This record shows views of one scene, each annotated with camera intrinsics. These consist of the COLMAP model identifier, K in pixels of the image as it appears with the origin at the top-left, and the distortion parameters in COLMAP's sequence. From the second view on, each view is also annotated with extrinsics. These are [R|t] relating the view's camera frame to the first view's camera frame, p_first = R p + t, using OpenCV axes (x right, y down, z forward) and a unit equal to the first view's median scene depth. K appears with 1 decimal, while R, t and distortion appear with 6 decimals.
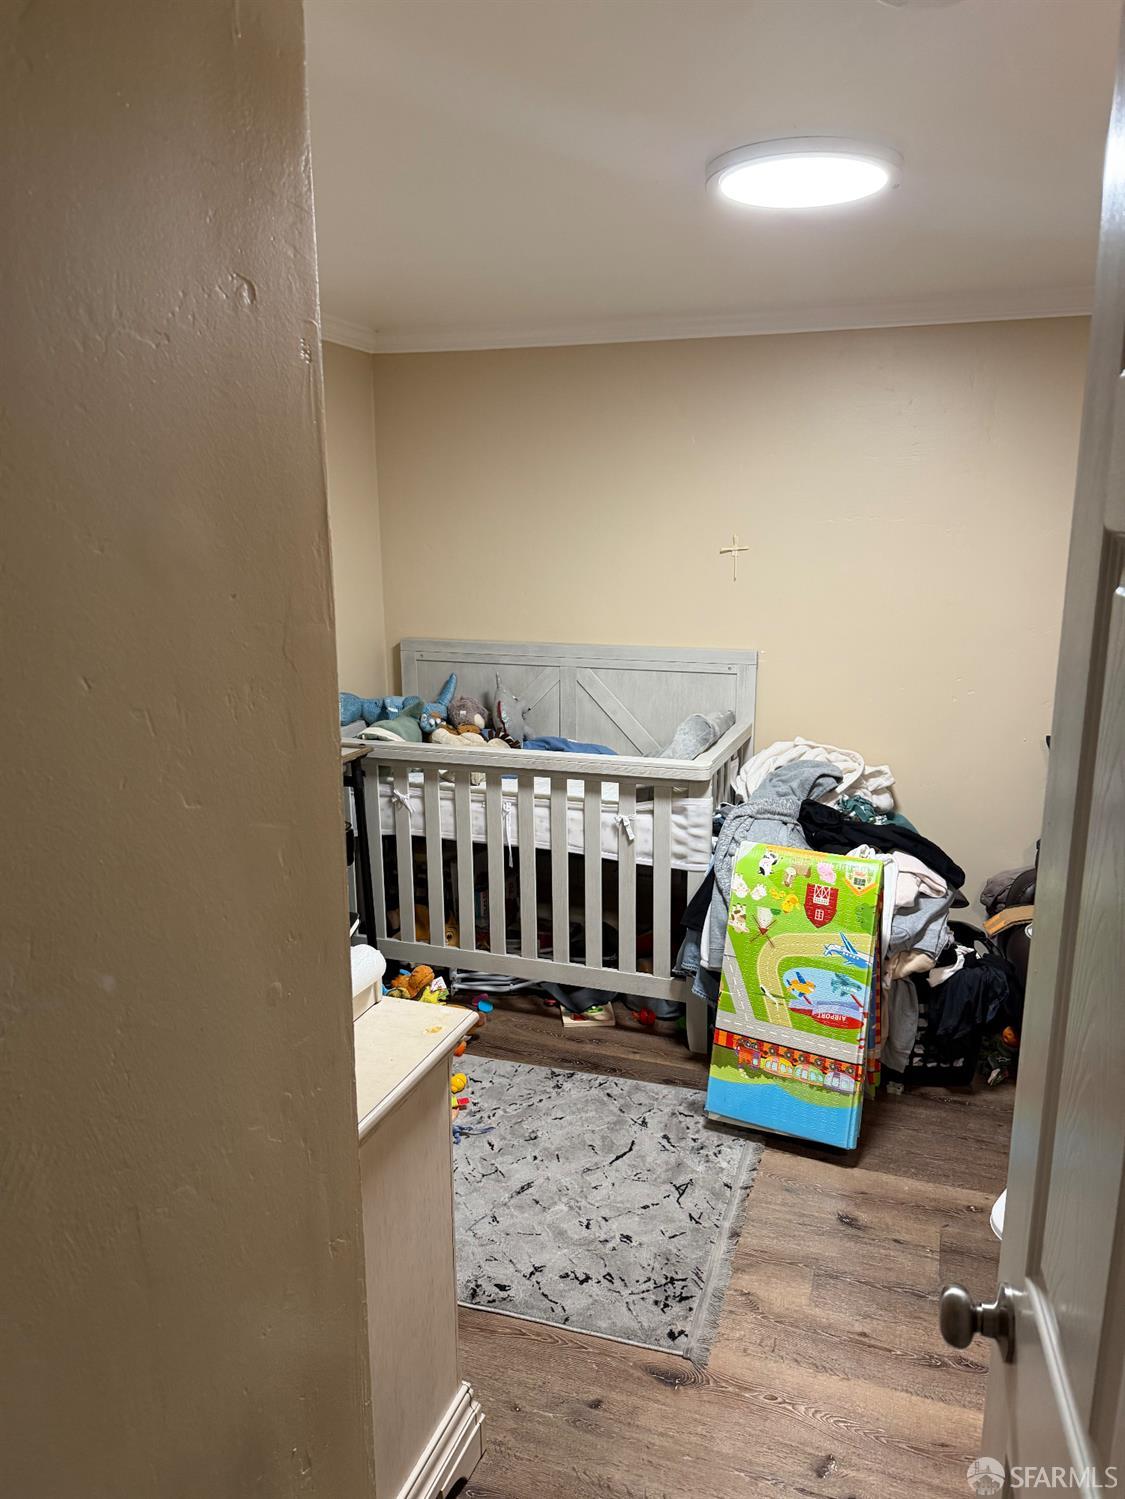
lens RADIAL K [[1053.3, 0, 560.3], [0, 1053.3, 759.5], [0, 0, 1]] dist [0.057672, -0.072390]
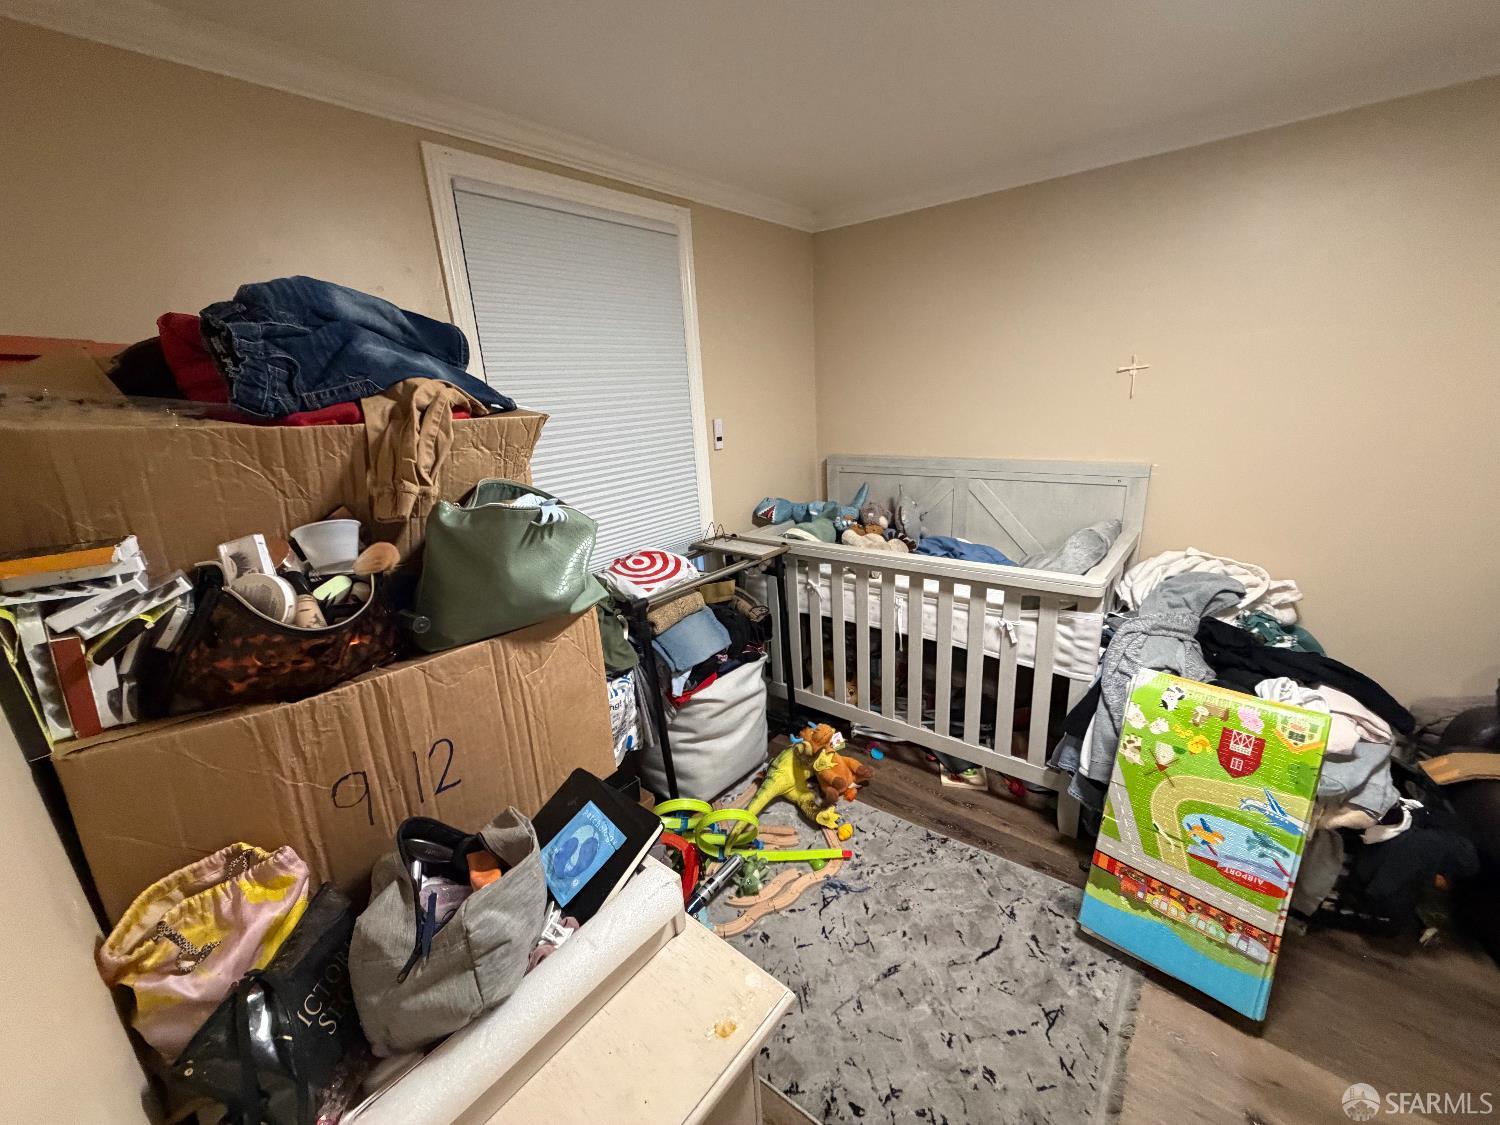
lens RADIAL K [[596.9, 0, 751.3], [0, 596.9, 564.8], [0, 0, 1]] dist [-0.000744, 0.000375]
pose [[0.944669, 0.048592, -0.324406, 0.007633], [-0.022863, 0.996316, 0.082657, -0.050703], [0.327227, -0.070667, 0.942300, 0.349596]]
